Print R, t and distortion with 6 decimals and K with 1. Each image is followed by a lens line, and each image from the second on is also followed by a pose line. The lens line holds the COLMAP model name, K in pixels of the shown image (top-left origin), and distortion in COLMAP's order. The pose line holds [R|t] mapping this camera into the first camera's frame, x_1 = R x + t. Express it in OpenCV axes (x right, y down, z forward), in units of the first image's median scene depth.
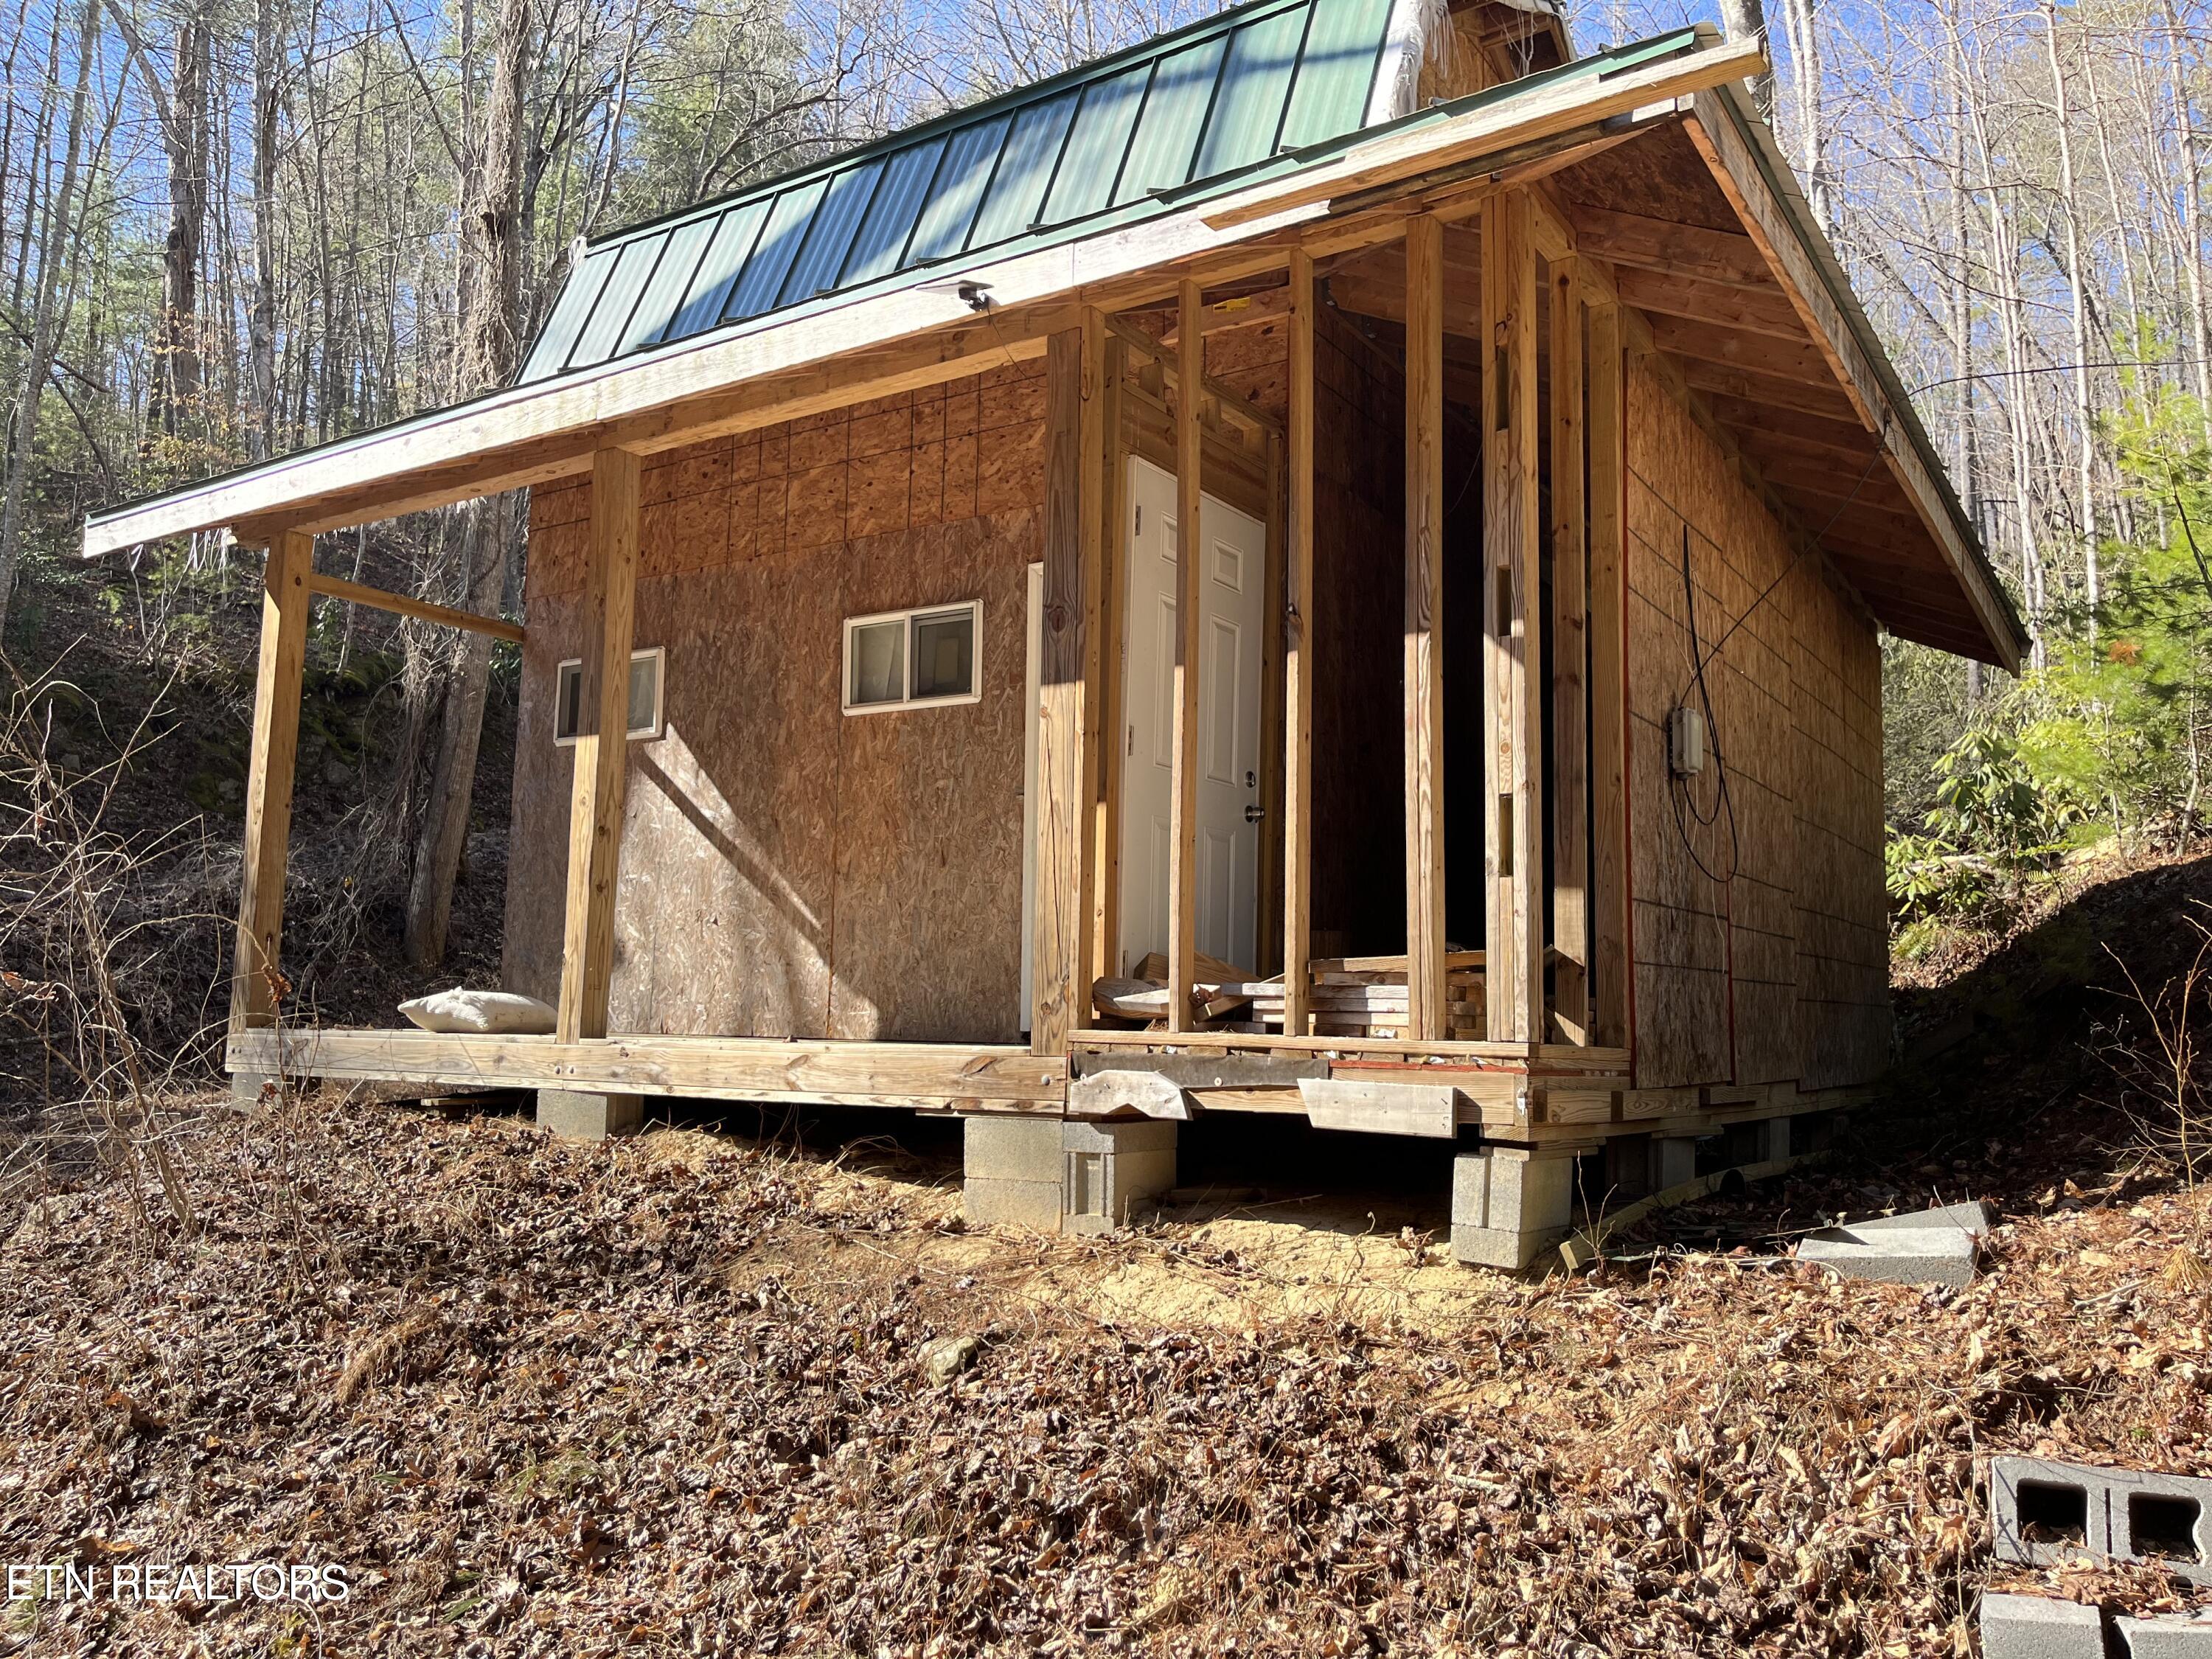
lens RADIAL K [[1691.4, 0, 1097.3], [0, 1691.4, 836.9], [0, 0, 1]] dist [0.077644, -0.100278]
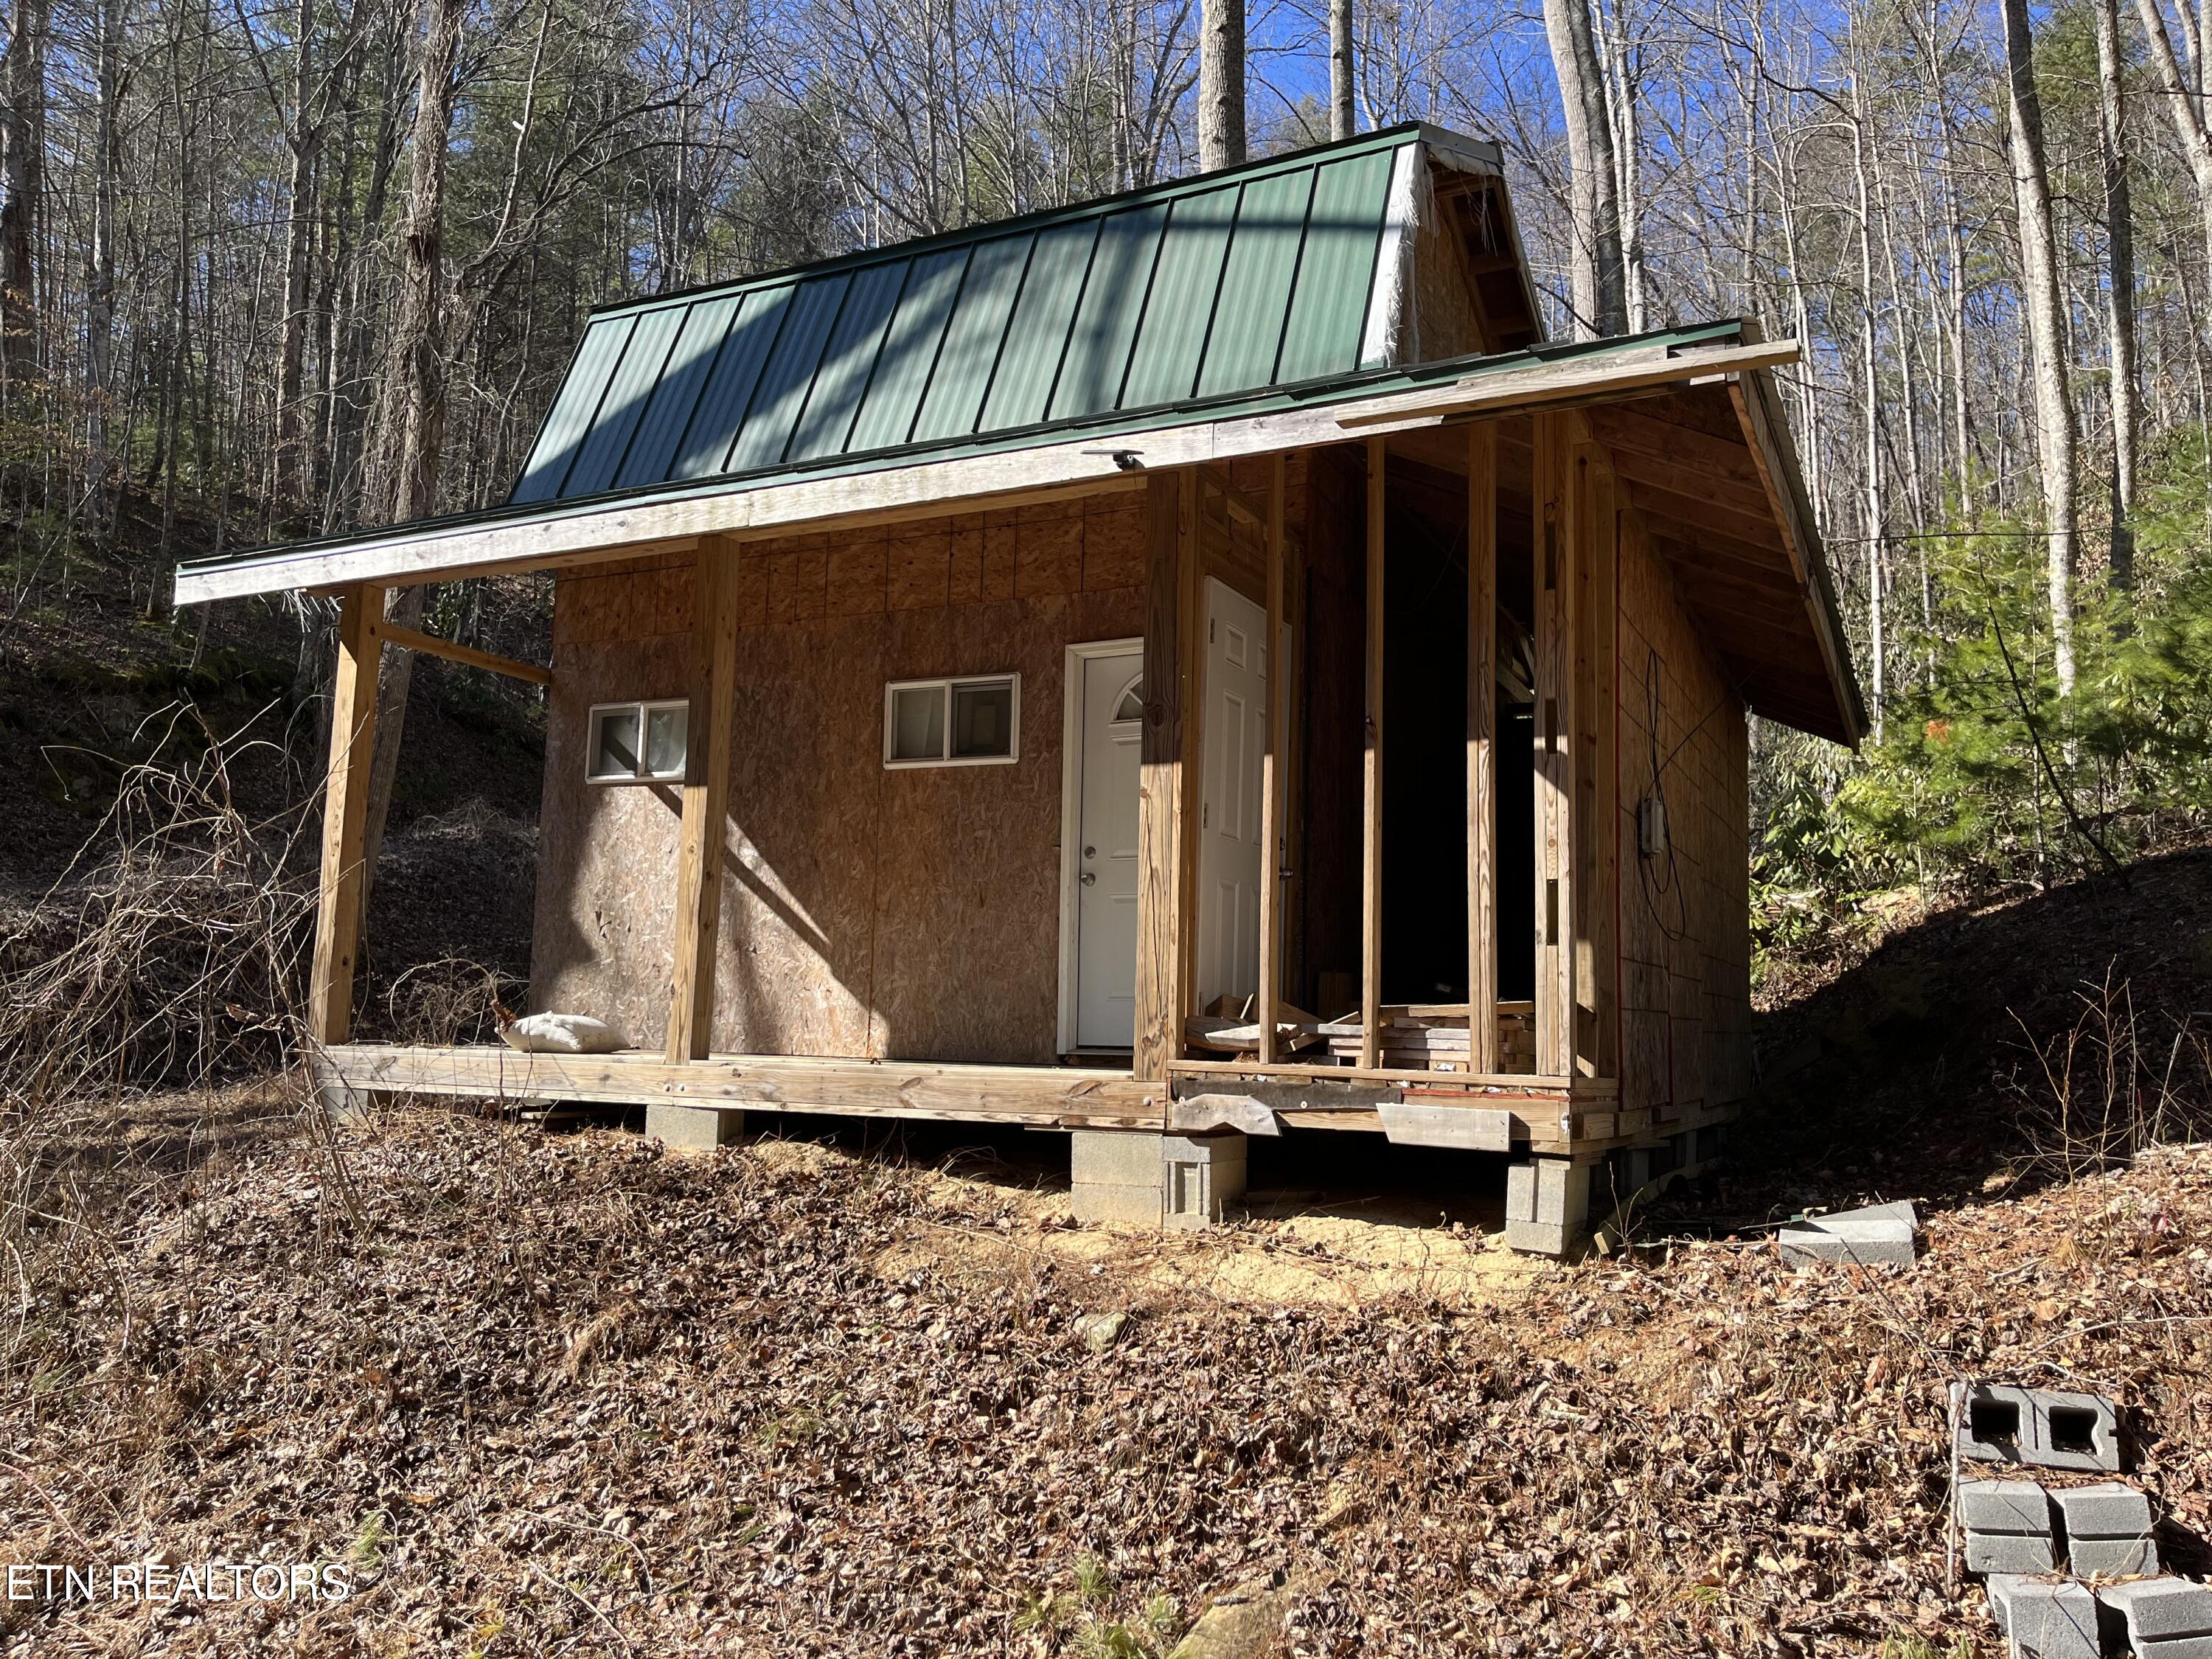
lens RADIAL K [[1678.5, 0, 1098.3], [0, 1678.5, 842.3], [0, 0, 1]] dist [0.075505, -0.090850]
pose [[0.993376, 0.019757, 0.113195, -0.232934], [-0.019884, 0.999802, -0.000007, -0.045265], [-0.113172, -0.002244, 0.993573, -0.205947]]
